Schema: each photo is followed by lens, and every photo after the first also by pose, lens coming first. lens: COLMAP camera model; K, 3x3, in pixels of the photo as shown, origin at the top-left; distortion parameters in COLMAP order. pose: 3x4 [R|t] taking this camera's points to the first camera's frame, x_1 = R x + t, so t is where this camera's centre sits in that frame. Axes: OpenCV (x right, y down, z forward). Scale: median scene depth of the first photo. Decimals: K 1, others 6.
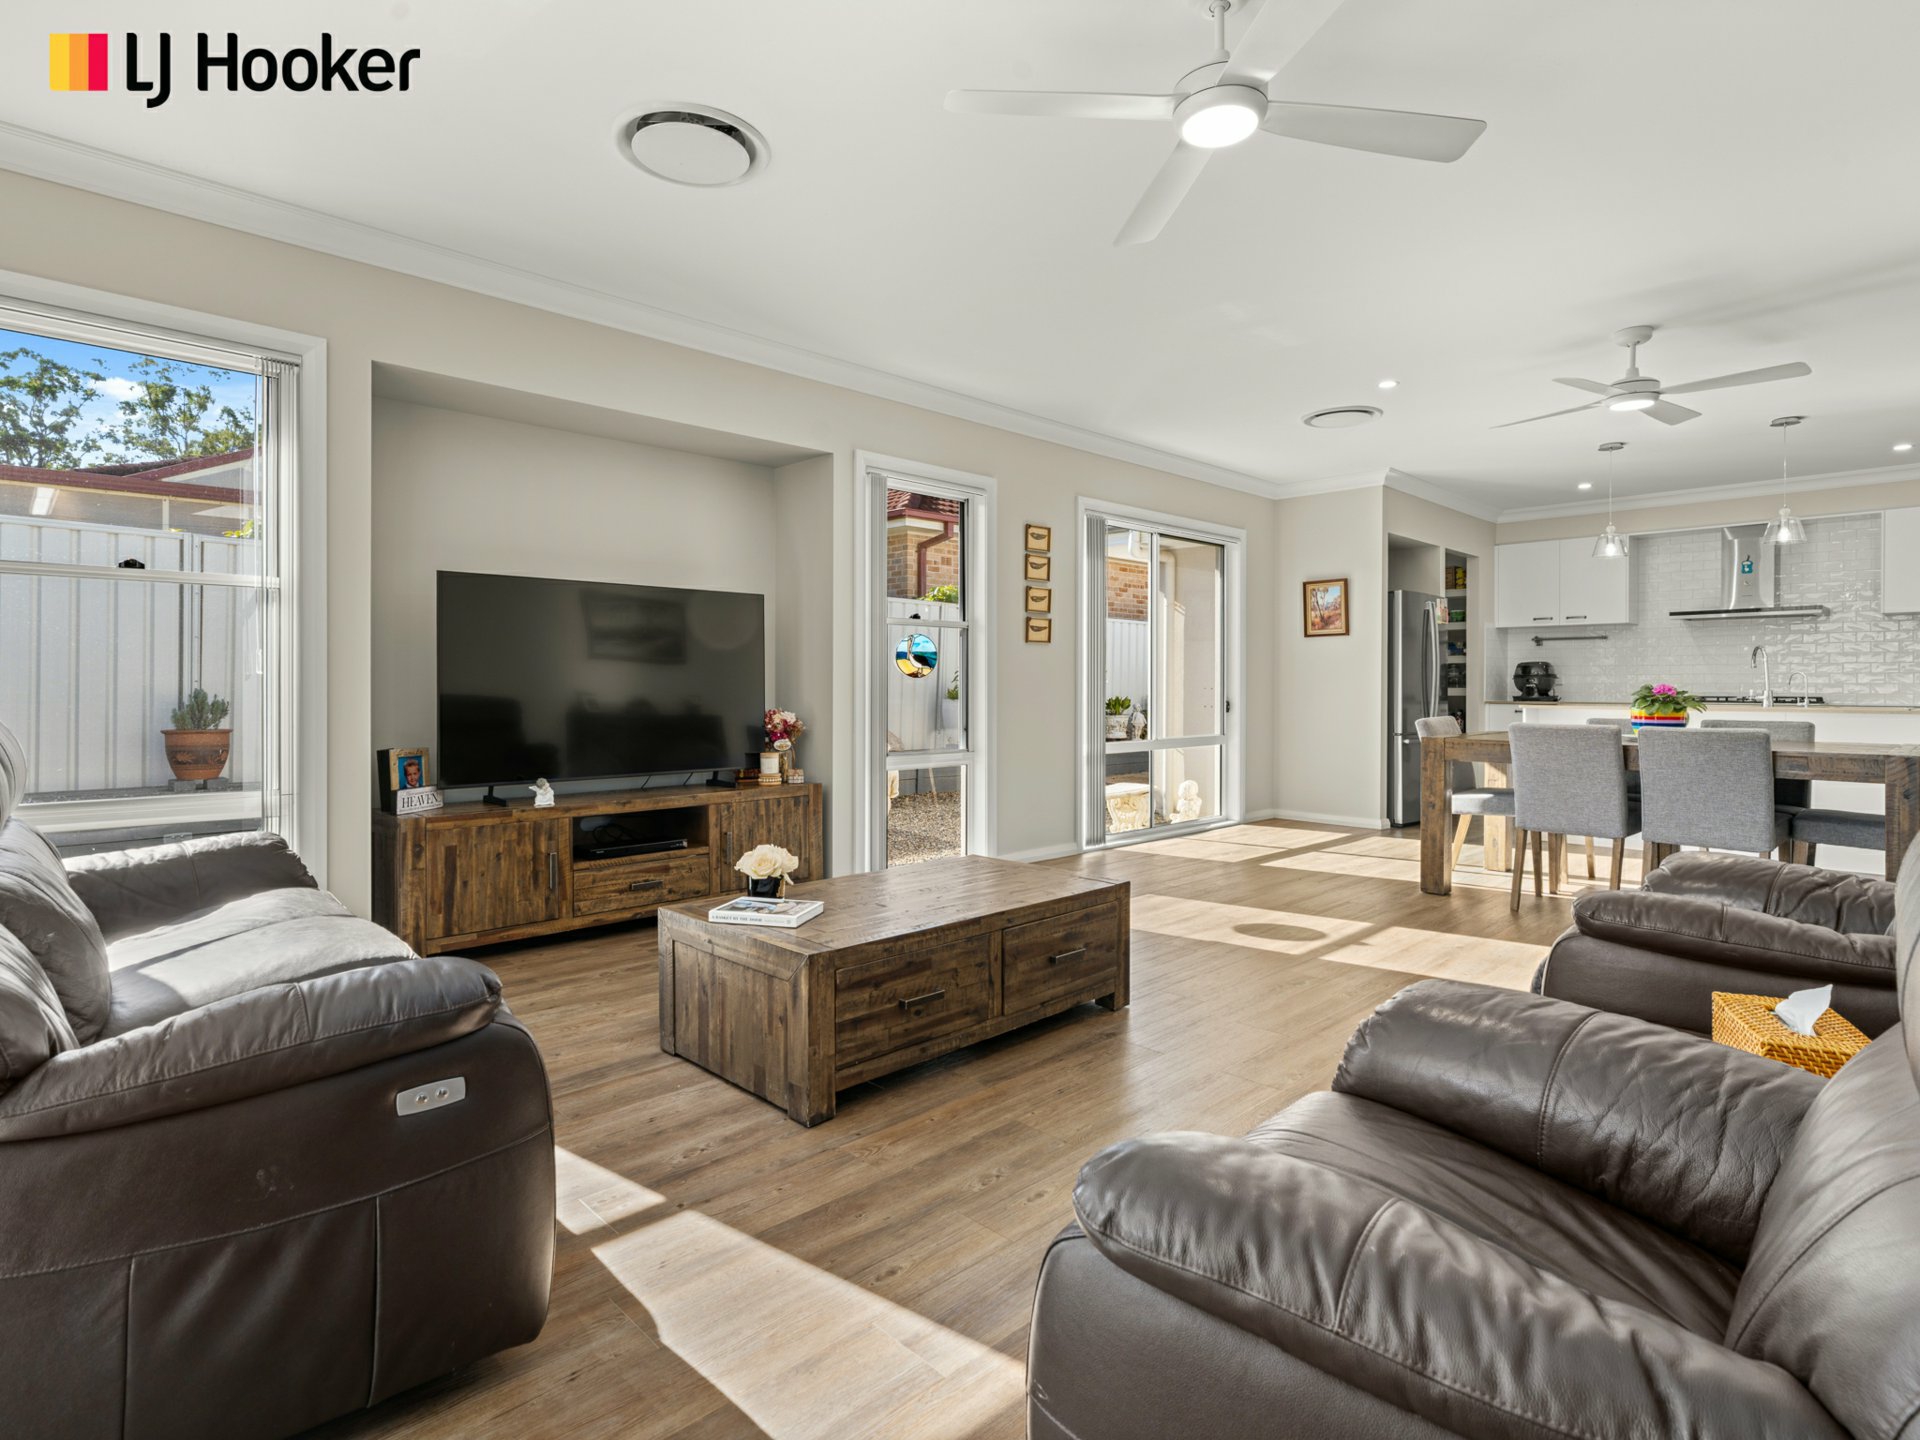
lens RADIAL K [[985.2, 0, 960.0], [0, 985.2, 706.8], [0, 0, 1]] dist [-0.000552, 0.001188]
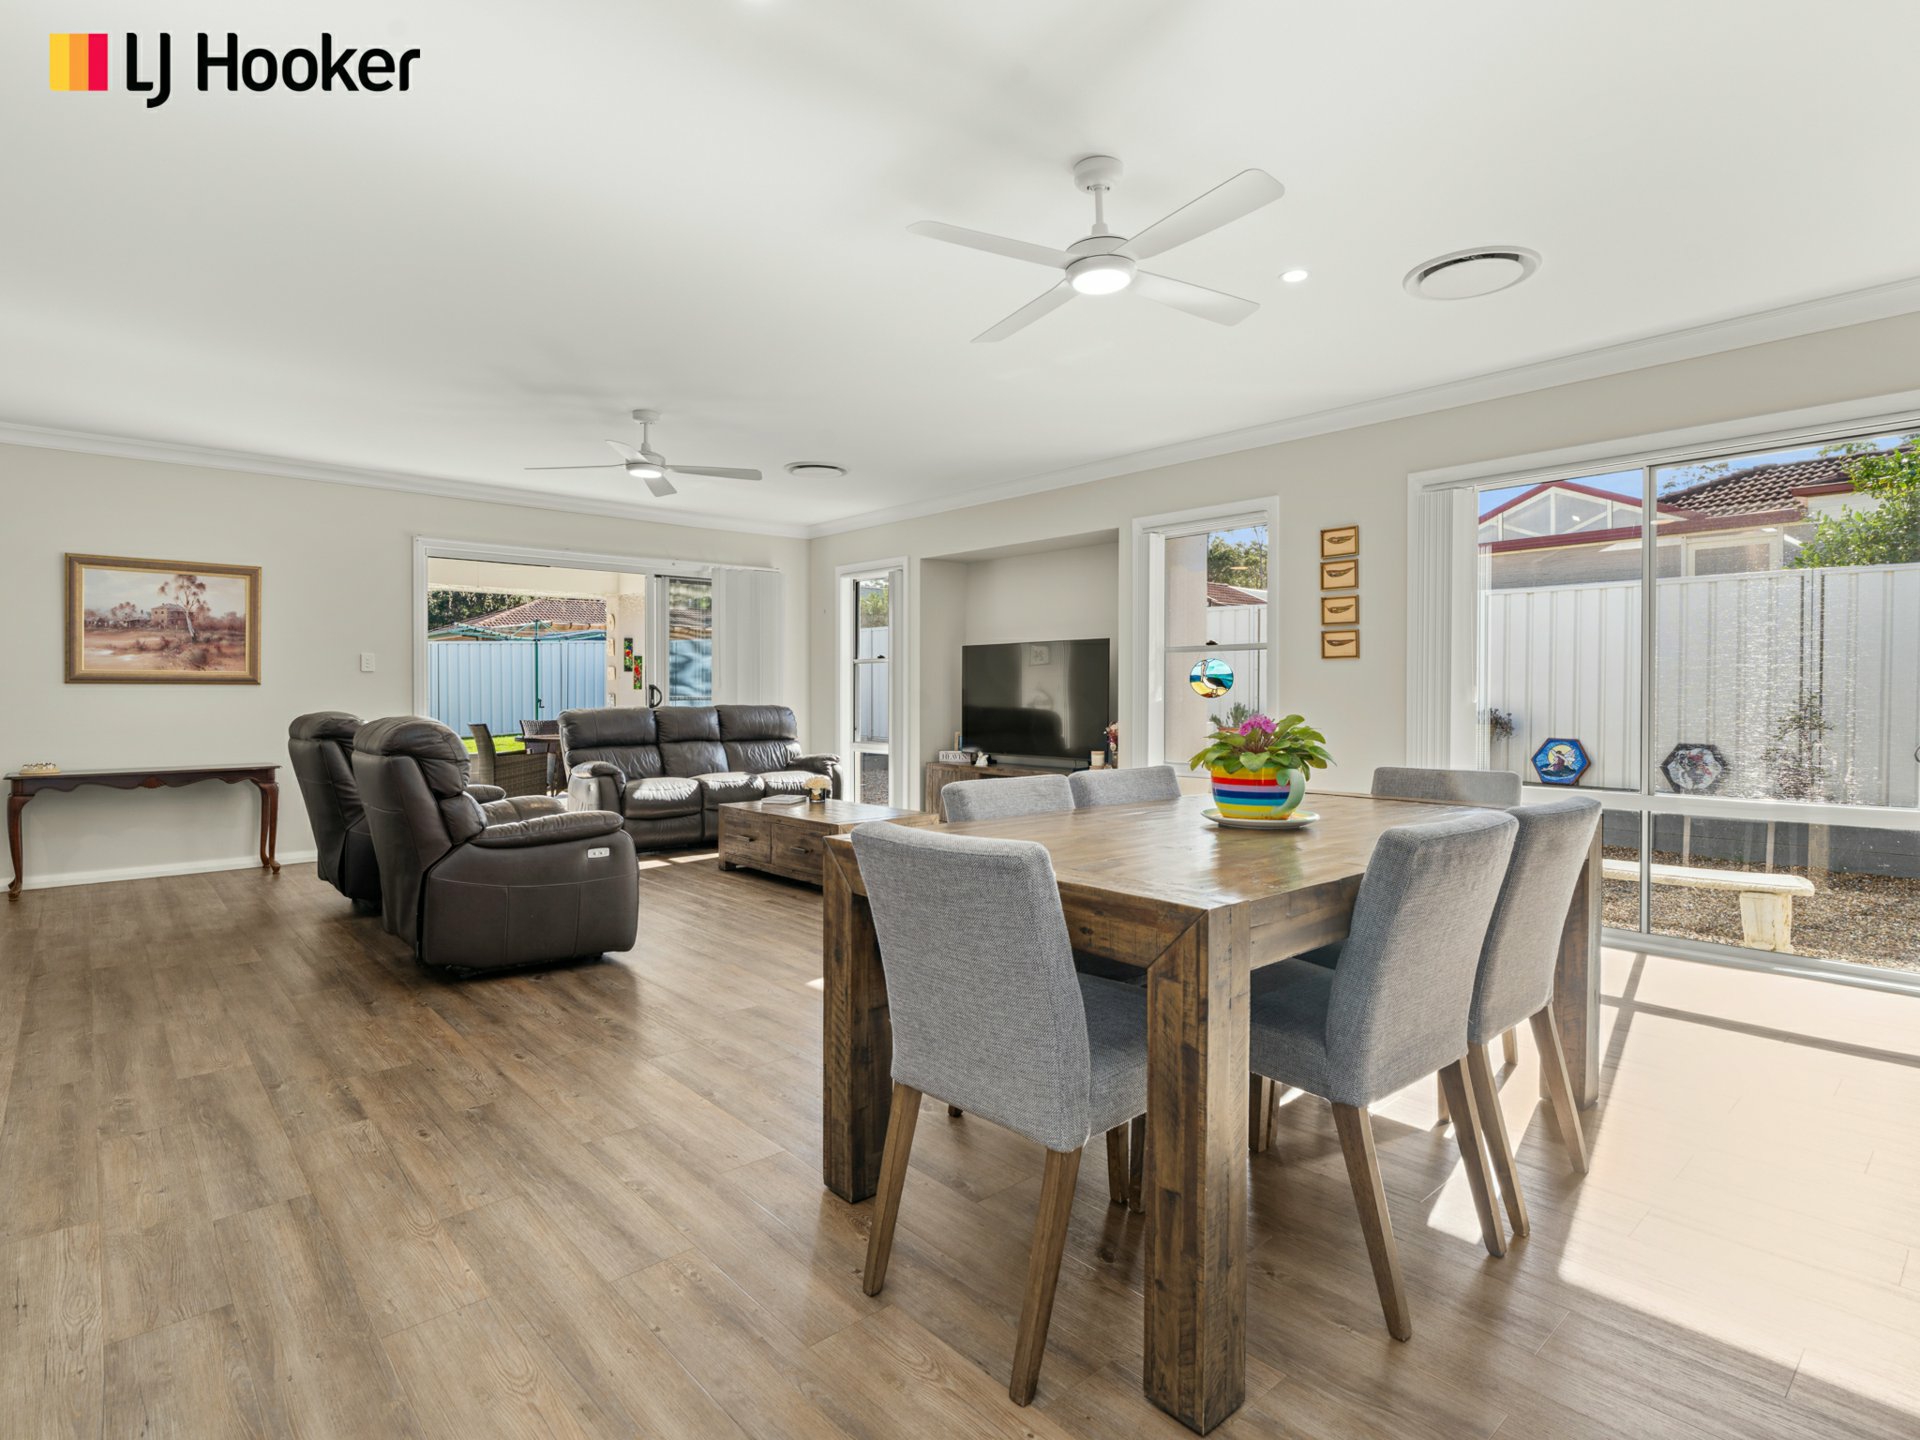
lens RADIAL K [[985.2, 0, 949.5], [0, 985.2, 706.8], [0, 0, 1]] dist [-0.000552, 0.001188]
pose [[-0.044238, 0.013518, -0.998930, 1.067049], [-0.022592, 0.999639, 0.014529, -0.028377], [0.998766, 0.023211, -0.043916, 0.744634]]
